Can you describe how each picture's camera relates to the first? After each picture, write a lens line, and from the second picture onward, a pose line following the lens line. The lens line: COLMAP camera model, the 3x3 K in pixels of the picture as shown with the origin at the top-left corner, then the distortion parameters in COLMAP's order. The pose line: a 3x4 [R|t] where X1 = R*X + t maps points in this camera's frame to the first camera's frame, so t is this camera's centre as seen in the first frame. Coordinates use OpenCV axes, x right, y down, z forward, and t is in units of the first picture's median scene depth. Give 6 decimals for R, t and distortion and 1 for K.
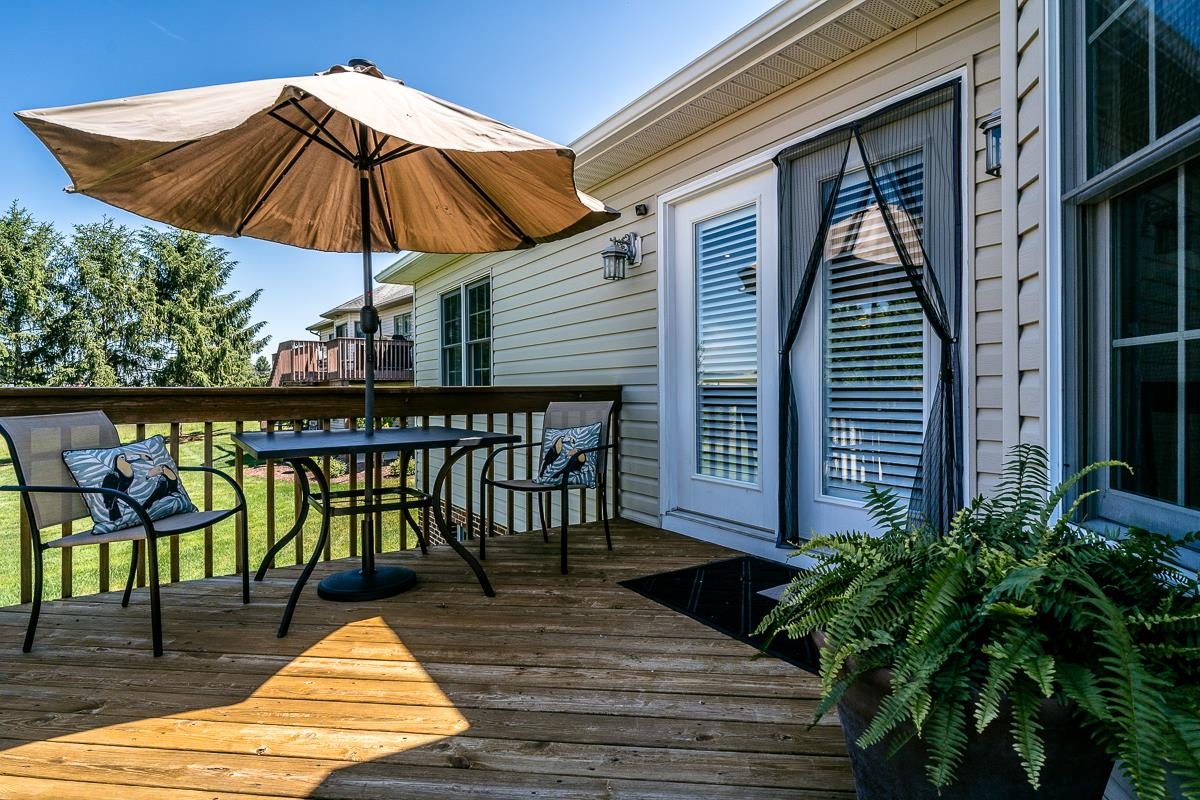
lens RADIAL K [[625.2, 0, 600.0], [0, 625.2, 400.0], [0, 0, 1]] dist [-0.001859, -0.000172]
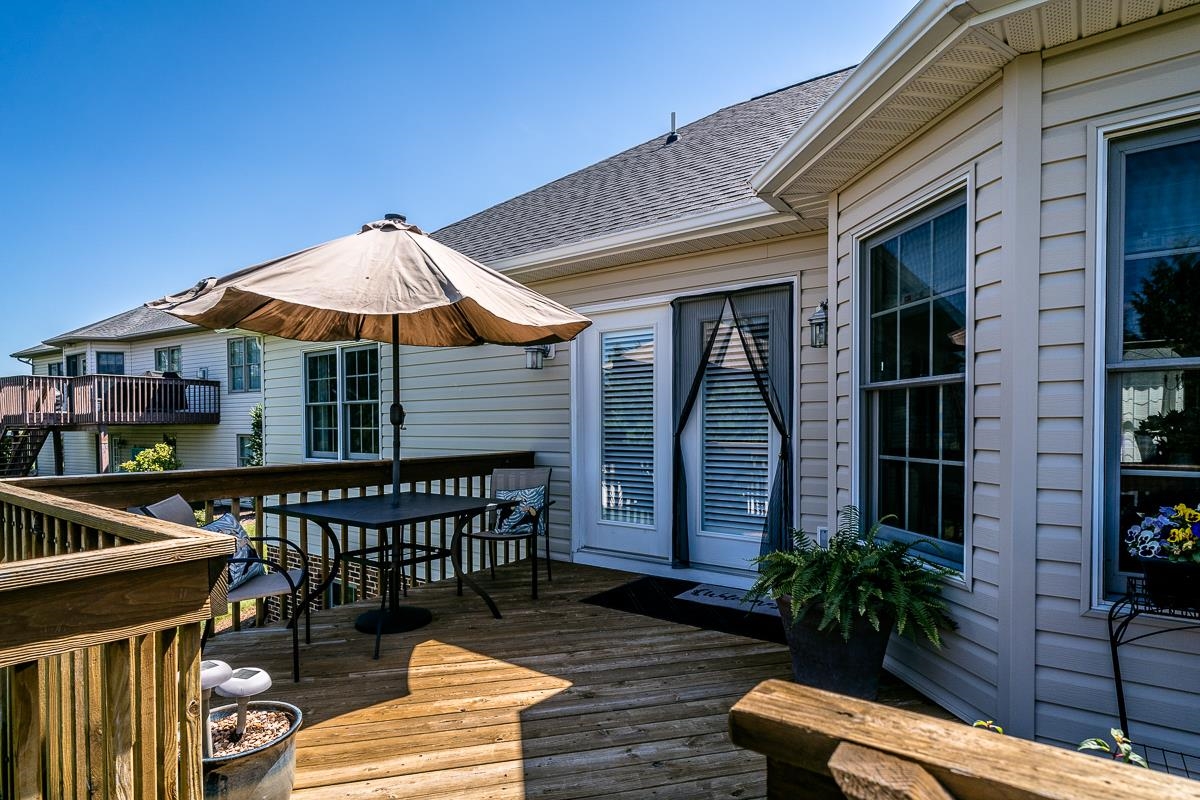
lens RADIAL K [[646.9, 0, 602.4], [0, 646.9, 445.8], [0, 0, 1]] dist [-0.000711, 0.000147]
pose [[0.932580, -0.007381, 0.360888, -0.508221], [0.000974, 0.999839, 0.017932, -0.096538], [-0.360962, -0.016371, 0.932437, -0.429160]]
